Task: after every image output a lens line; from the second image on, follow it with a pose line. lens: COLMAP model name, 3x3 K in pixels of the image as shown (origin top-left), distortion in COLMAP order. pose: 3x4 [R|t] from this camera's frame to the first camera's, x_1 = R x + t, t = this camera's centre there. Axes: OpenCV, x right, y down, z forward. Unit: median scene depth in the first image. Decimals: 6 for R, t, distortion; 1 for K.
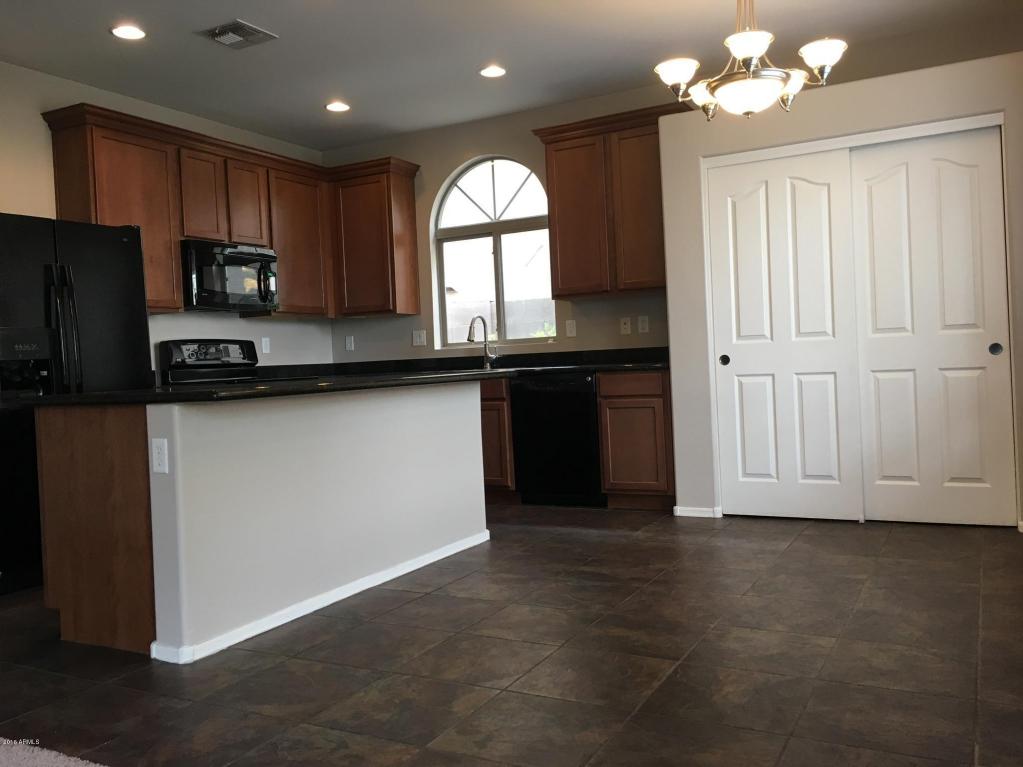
lens RADIAL K [[868.2, 0, 510.8], [0, 868.2, 370.3], [0, 0, 1]] dist [0.081437, -0.112356]
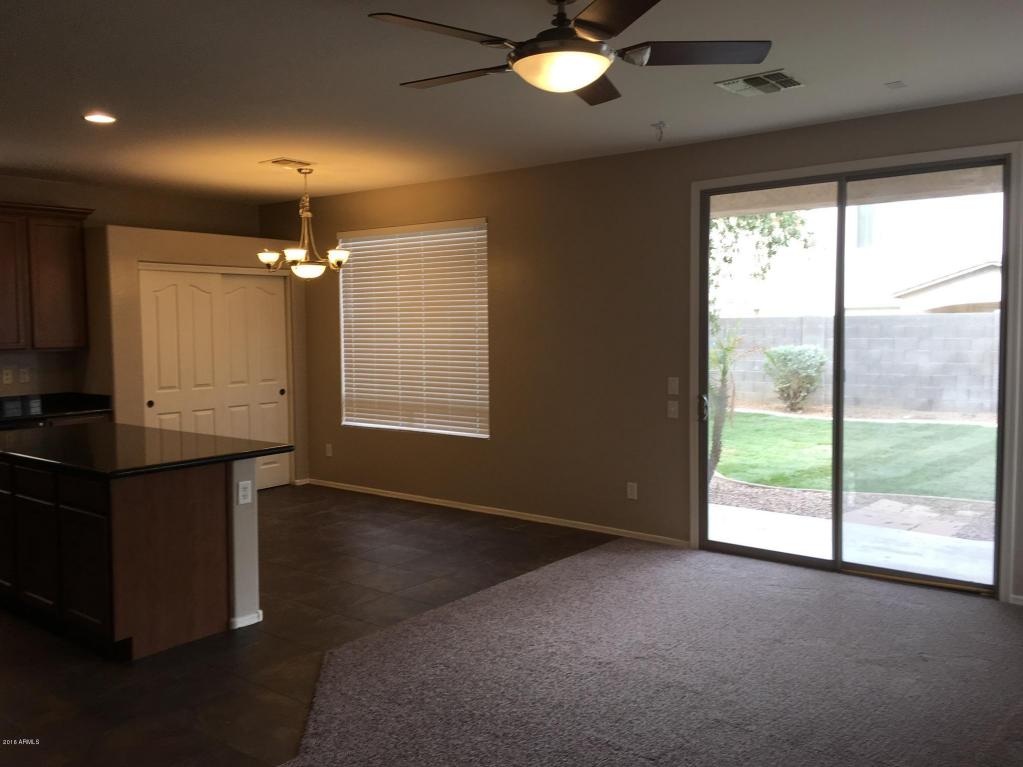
lens RADIAL K [[868.2, 0, 510.8], [0, 868.2, 370.3], [0, 0, 1]] dist [0.081437, -0.112356]
pose [[0.179626, -0.012871, 0.983651, -0.964226], [0.013580, 0.999852, 0.010603, -0.067151], [-0.983641, 0.011453, 0.179774, 0.140721]]
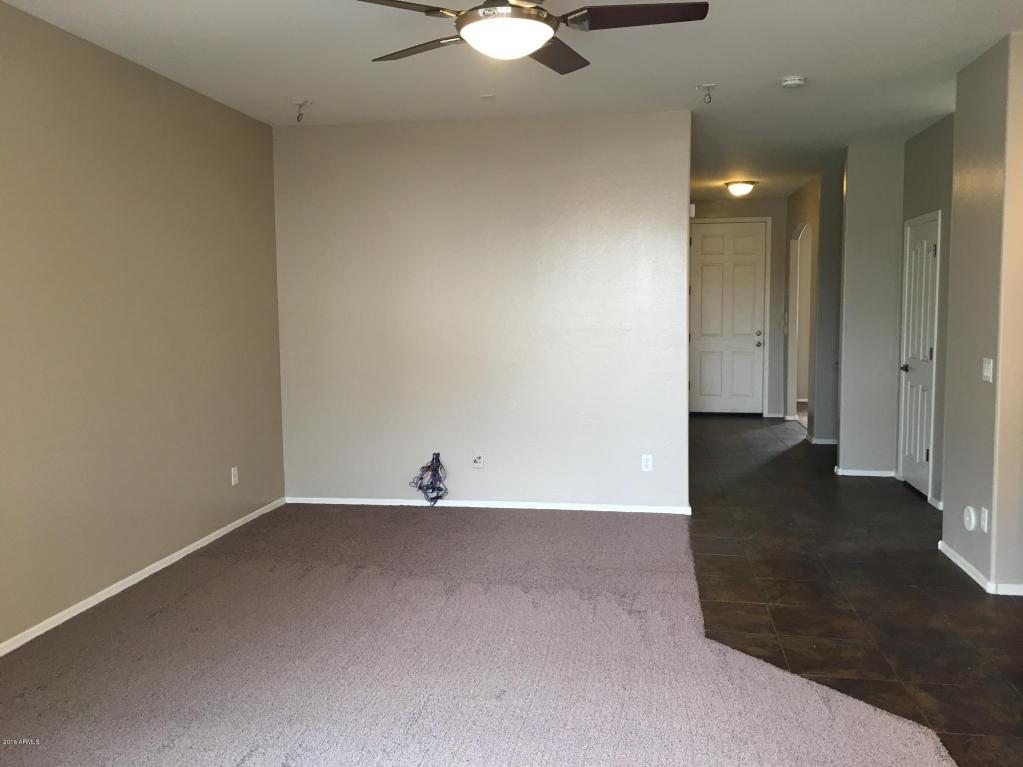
lens RADIAL K [[868.2, 0, 510.8], [0, 868.2, 370.3], [0, 0, 1]] dist [0.081437, -0.112356]
pose [[0.327587, 0.117509, -0.937485, 0.130183], [-0.018370, 0.992840, 0.118029, -0.099209], [0.944643, -0.021443, 0.327400, 0.017720]]
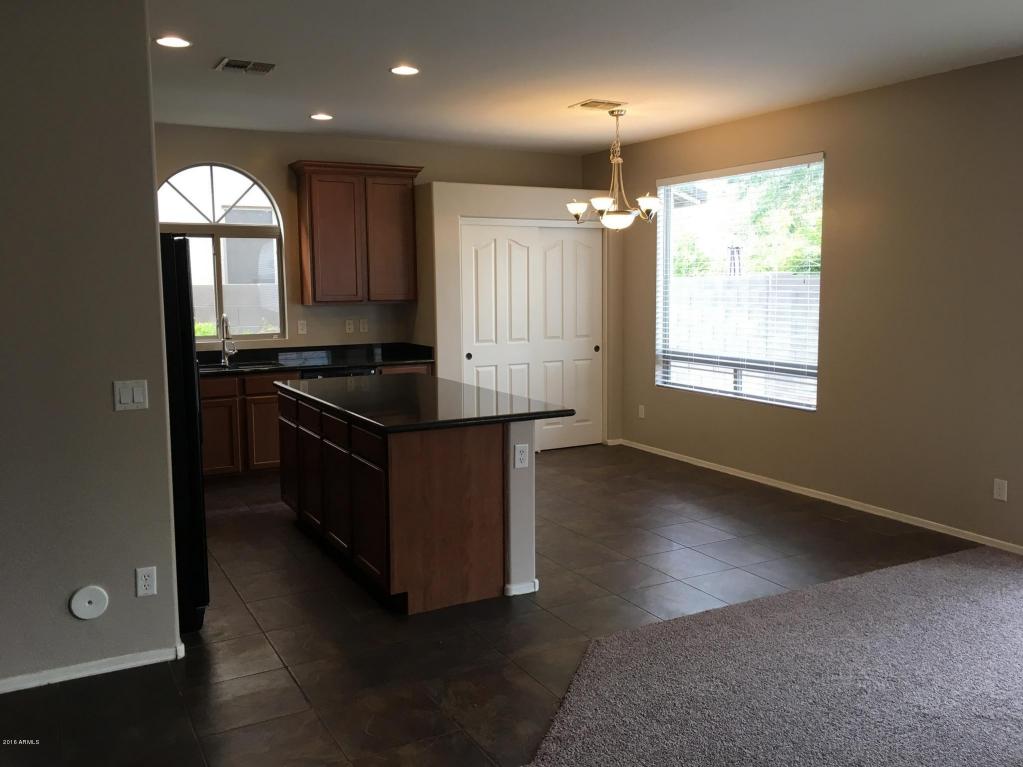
lens RADIAL K [[868.2, 0, 510.8], [0, 868.2, 370.3], [0, 0, 1]] dist [0.081437, -0.112356]
pose [[0.546872, -0.046763, 0.835909, -0.853691], [-0.006845, 0.998156, 0.060317, -0.070076], [-0.837188, -0.038708, 0.545543, 0.123864]]
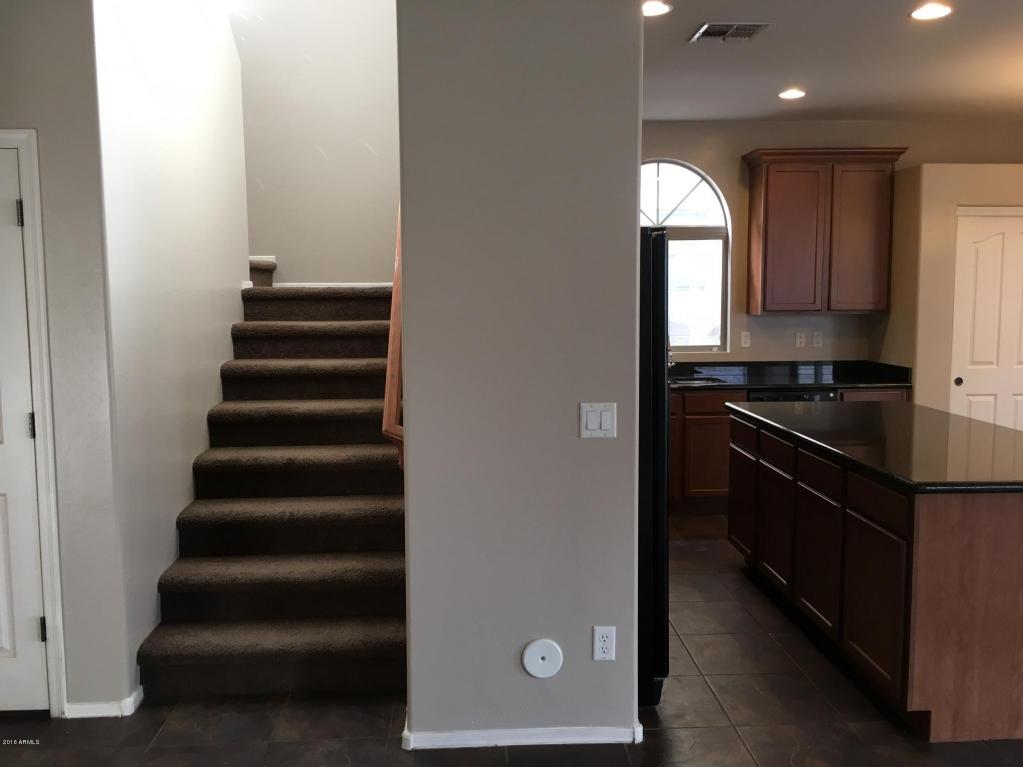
lens RADIAL K [[868.2, 0, 510.8], [0, 868.2, 370.3], [0, 0, 1]] dist [0.081437, -0.112356]
pose [[0.854542, -0.006697, 0.519339, -0.794677], [-0.027453, 0.997937, 0.058041, -0.071439], [-0.518656, -0.063856, 0.852595, 0.276041]]
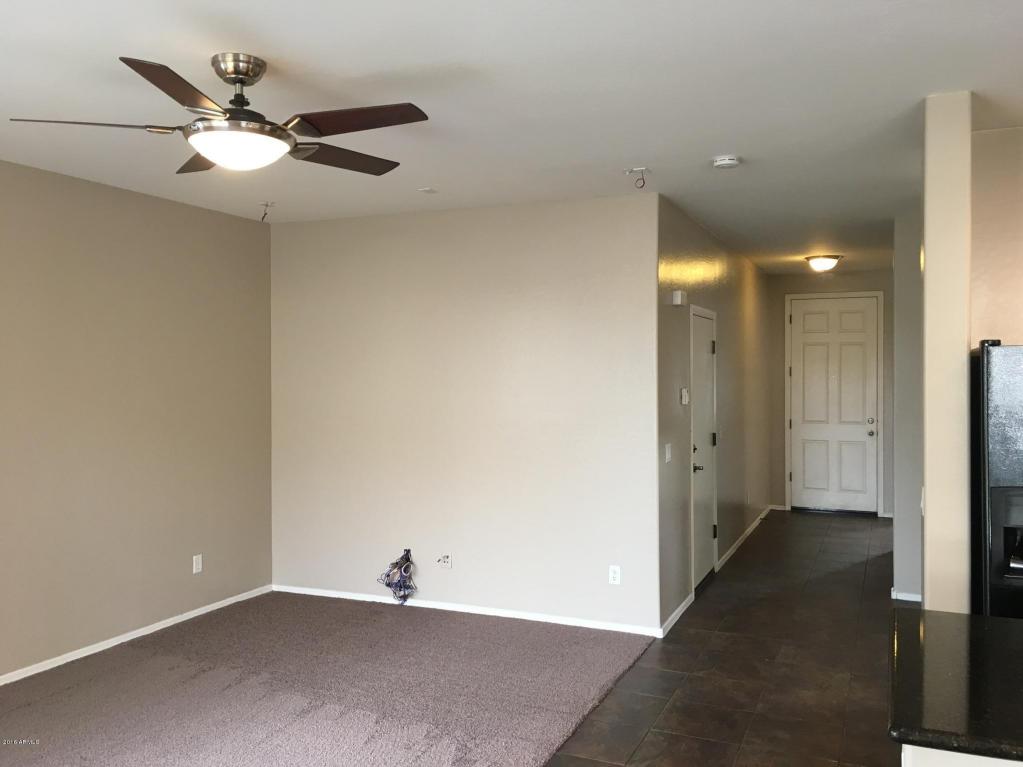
lens RADIAL K [[868.2, 0, 510.8], [0, 868.2, 370.3], [0, 0, 1]] dist [0.081437, -0.112356]
pose [[0.082111, 0.048893, -0.995423, 0.141350], [-0.013744, 0.998756, 0.047923, -0.136192], [0.996528, 0.009746, 0.082681, 0.333662]]
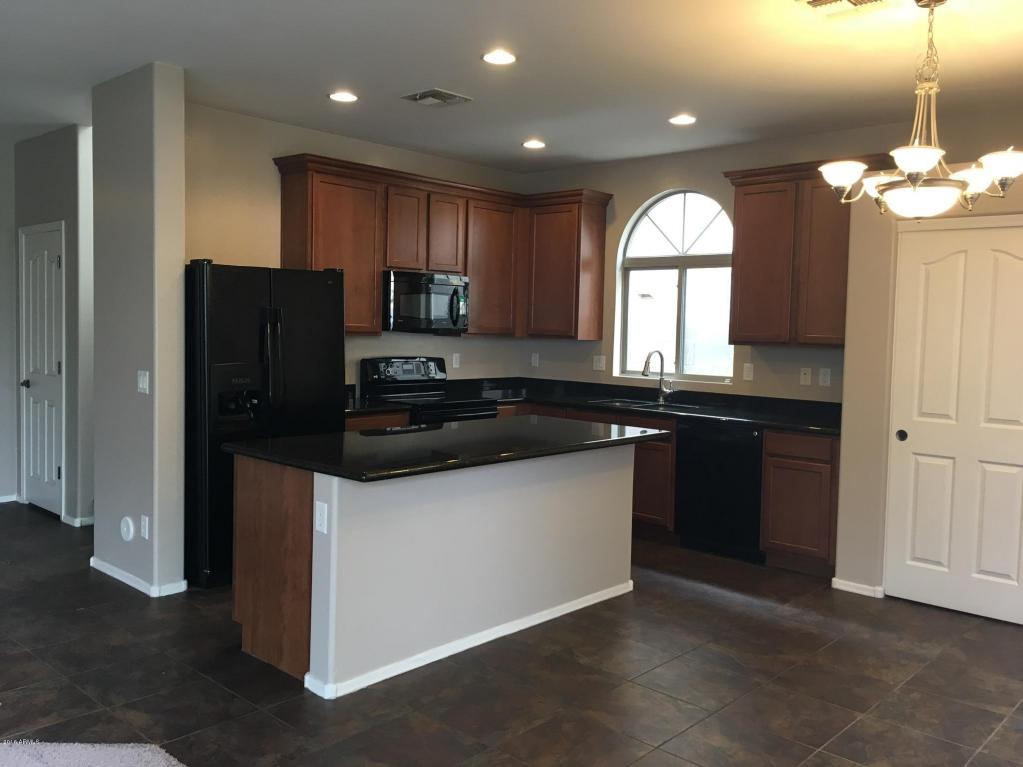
lens RADIAL K [[868.2, 0, 510.8], [0, 868.2, 370.3], [0, 0, 1]] dist [0.081437, -0.112356]
pose [[0.965703, 0.082759, -0.246105, 0.058086], [-0.071529, 0.995963, 0.054241, -0.093557], [0.249601, -0.034777, 0.967724, -0.024152]]
